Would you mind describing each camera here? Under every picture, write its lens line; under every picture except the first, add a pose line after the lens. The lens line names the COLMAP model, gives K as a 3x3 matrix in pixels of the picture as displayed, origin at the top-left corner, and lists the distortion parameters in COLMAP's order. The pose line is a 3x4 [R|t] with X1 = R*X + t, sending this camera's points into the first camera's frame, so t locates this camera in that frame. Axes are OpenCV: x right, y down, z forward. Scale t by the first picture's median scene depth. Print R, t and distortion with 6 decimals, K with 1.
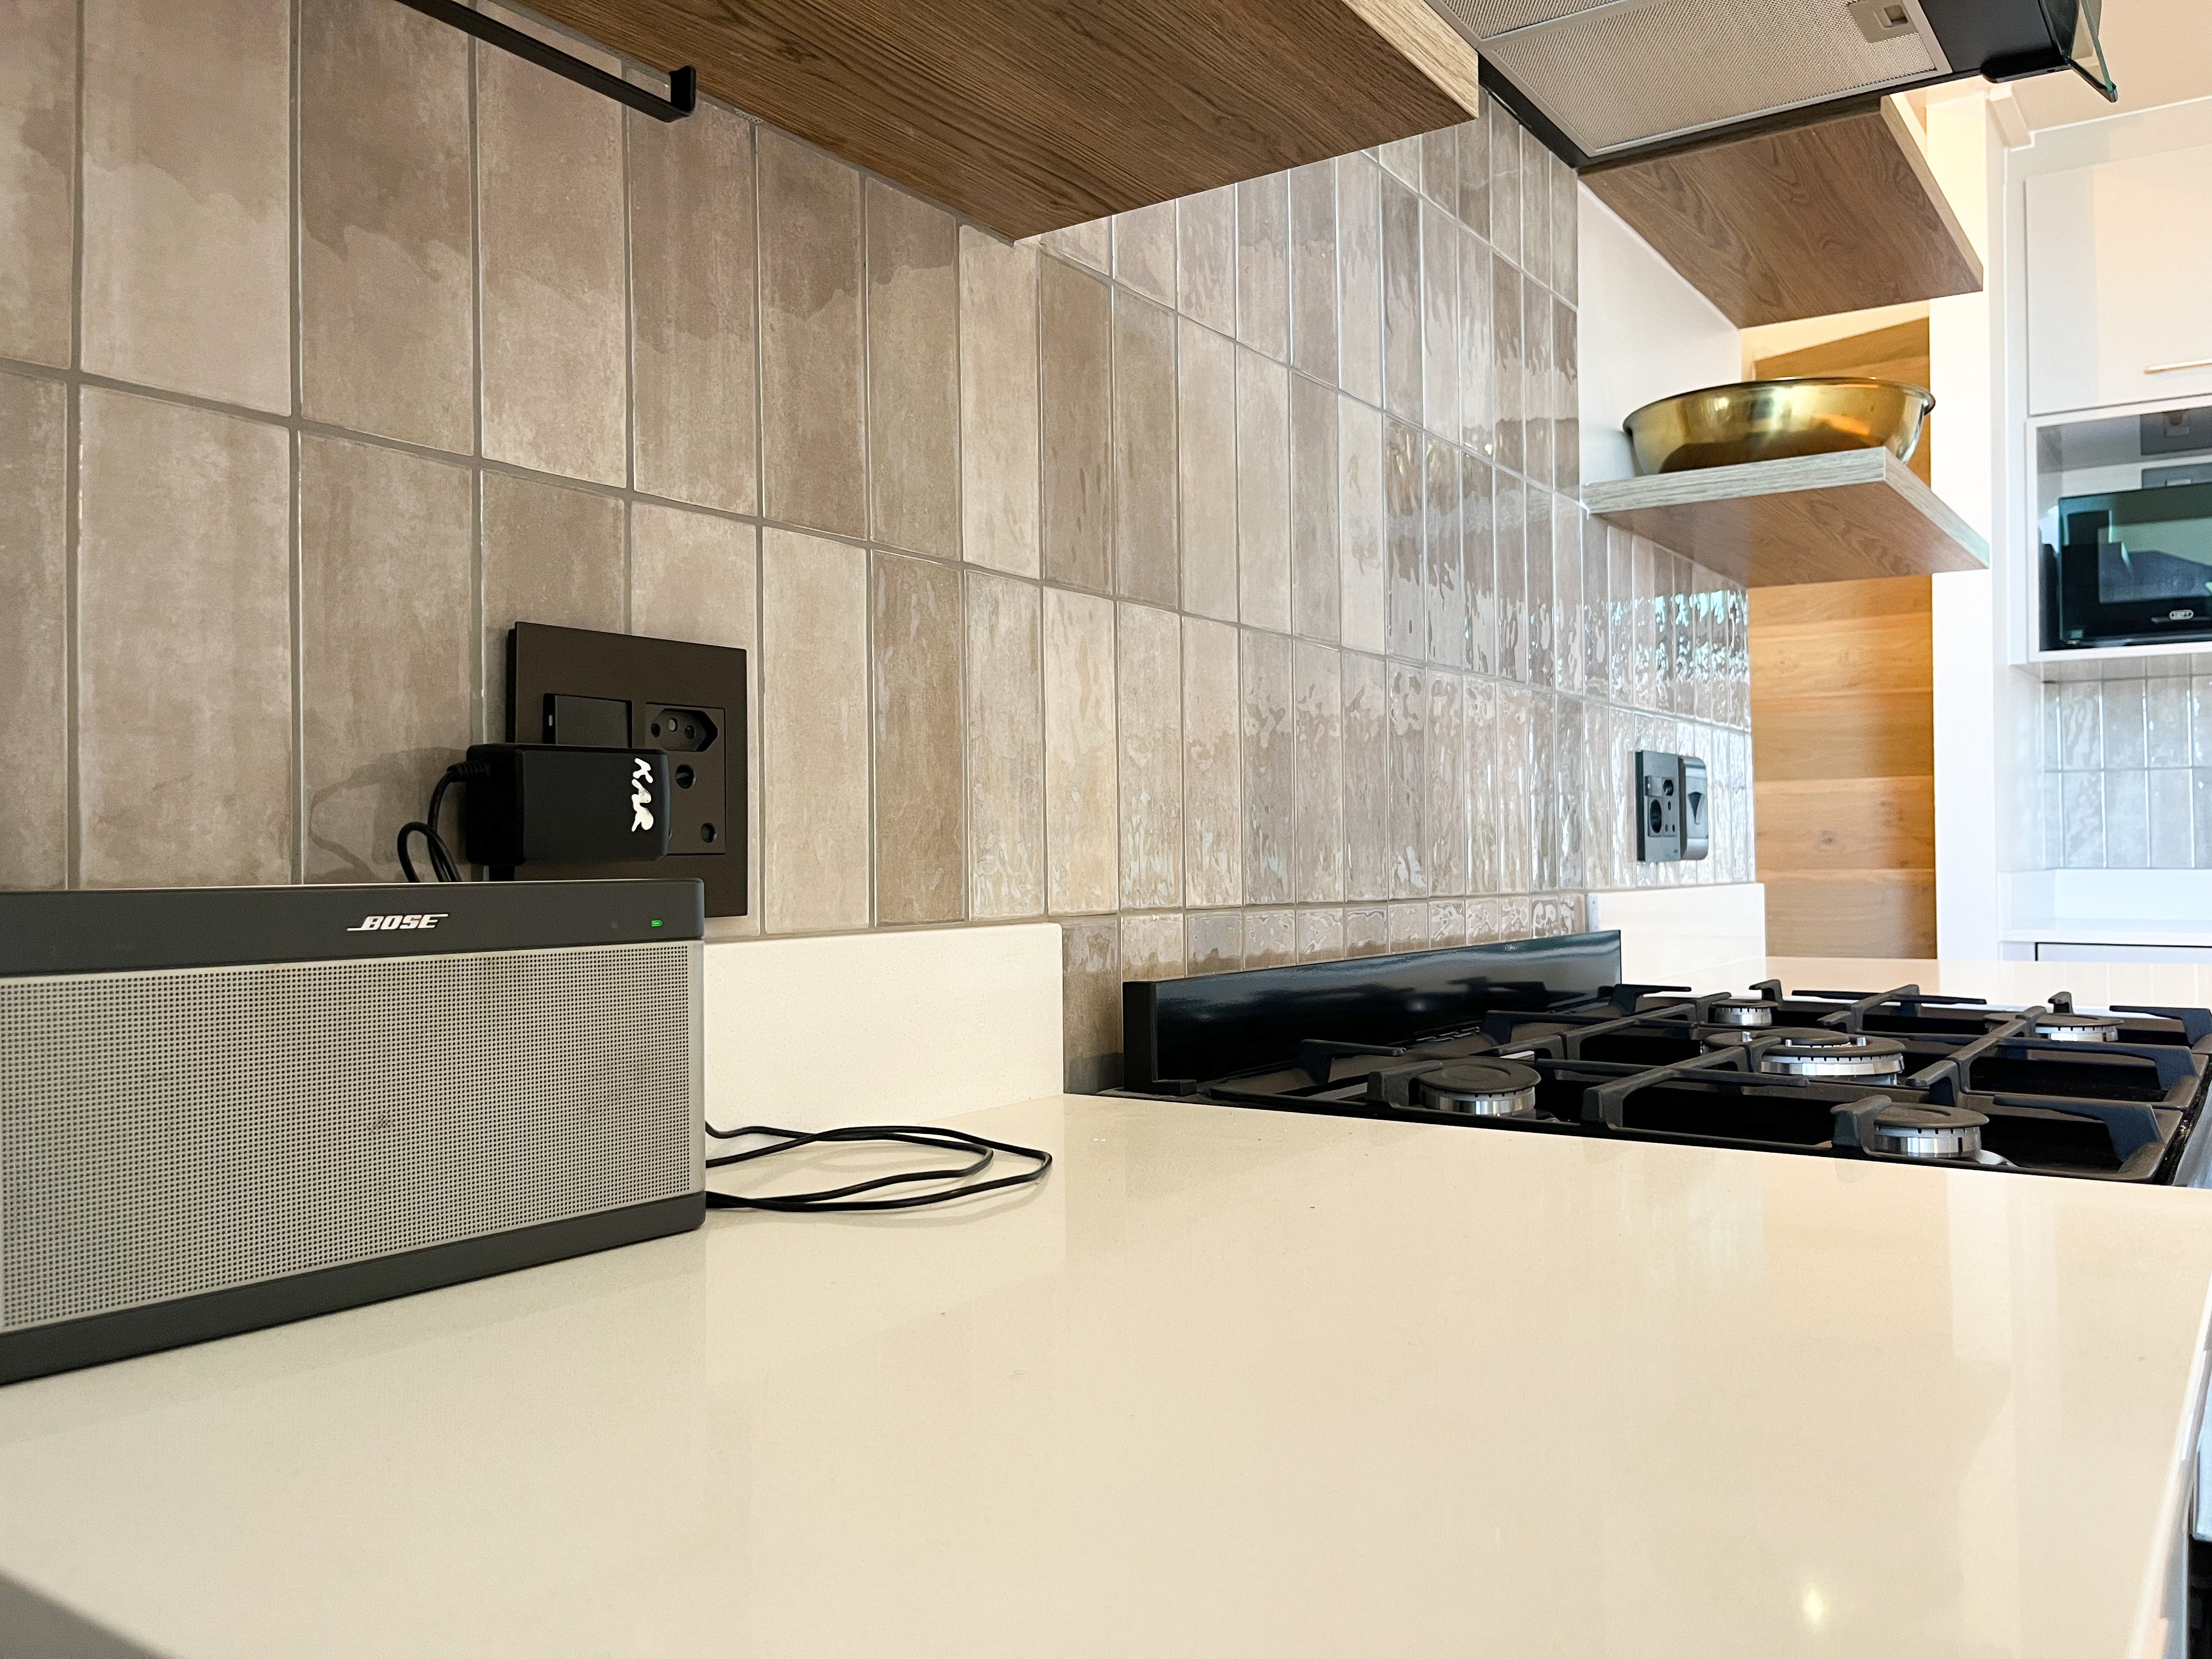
lens RADIAL K [[1687.2, 0, 1146.1], [0, 1687.2, 835.5], [0, 0, 1]] dist [0.019340, -0.006677]
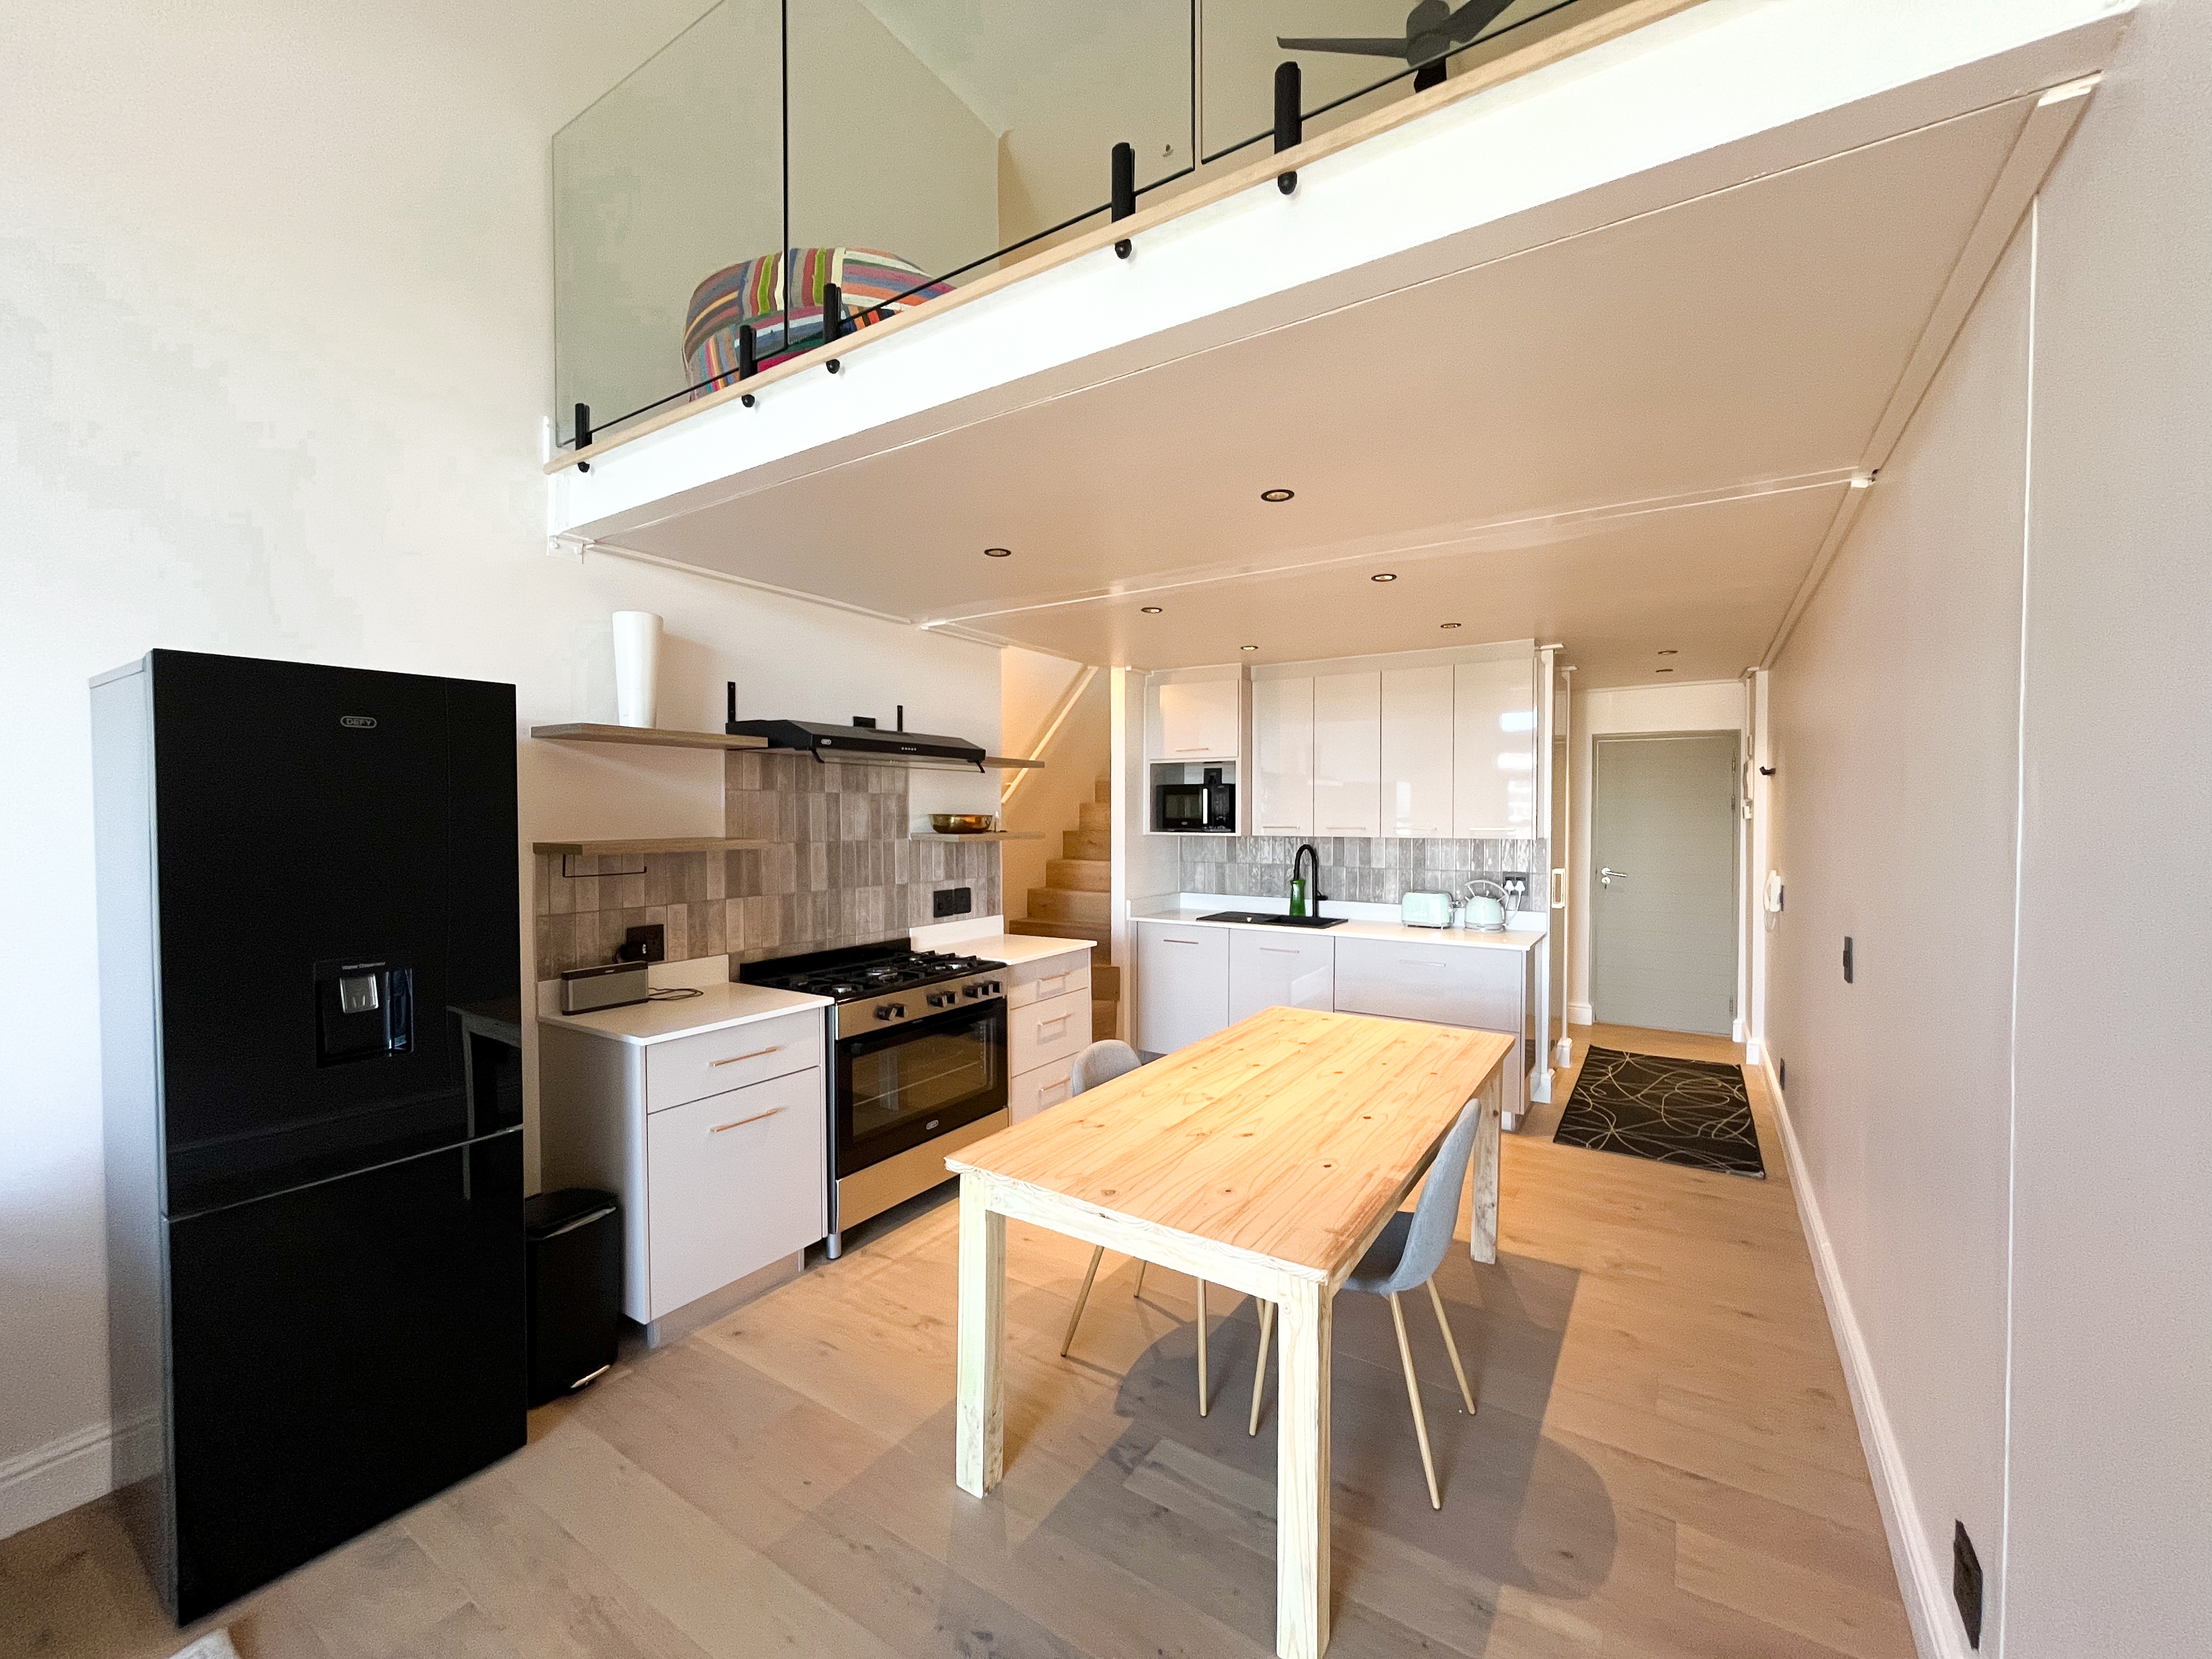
lens RADIAL K [[893.4, 0, 1106.0], [0, 893.4, 829.5], [0, 0, 1]] dist [-0.003975, 0.000098]
pose [[0.999795, 0.000421, 0.020244, 1.197644], [-0.000964, 0.999639, 0.026847, -0.467507], [-0.020225, -0.026861, 0.999435, -2.163909]]
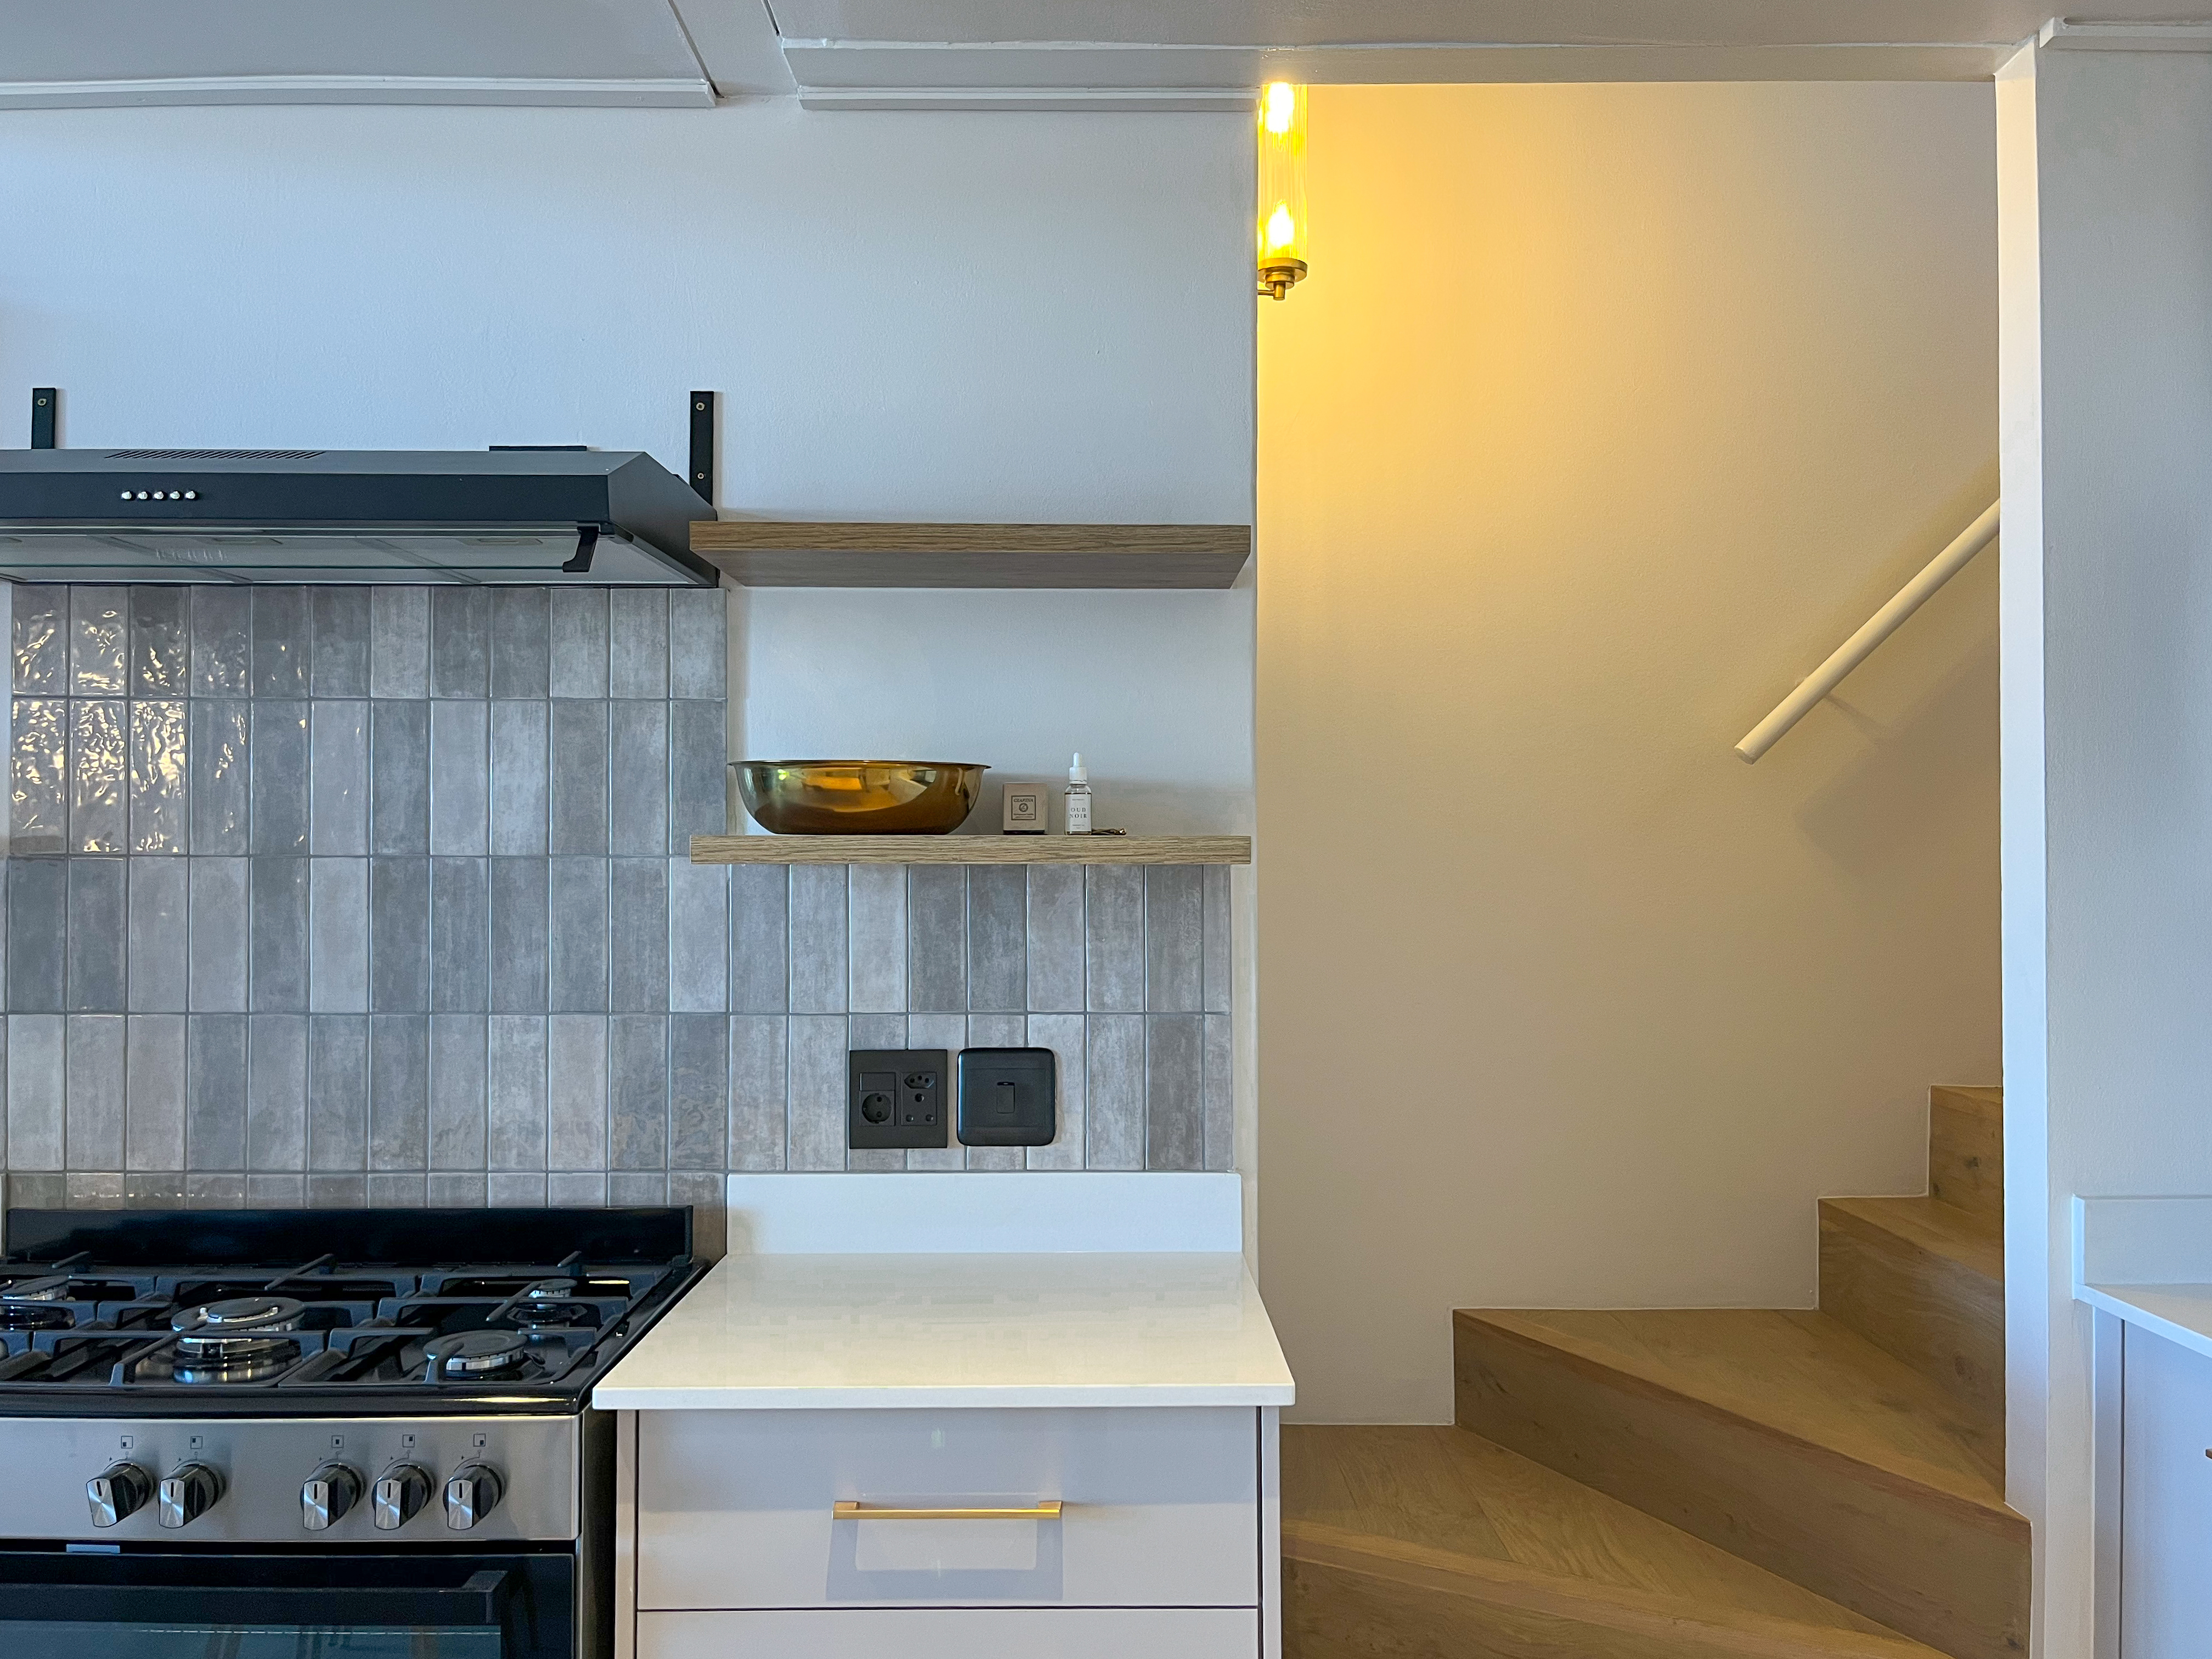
lens RADIAL K [[1687.2, 0, 1146.1], [0, 1687.2, 835.5], [0, 0, 1]] dist [0.019340, -0.006677]
pose [[0.566667, -0.017559, -0.823760, 2.402230], [0.008002, 0.999843, -0.015808, -0.312565], [0.823908, 0.002366, 0.566718, 0.919591]]
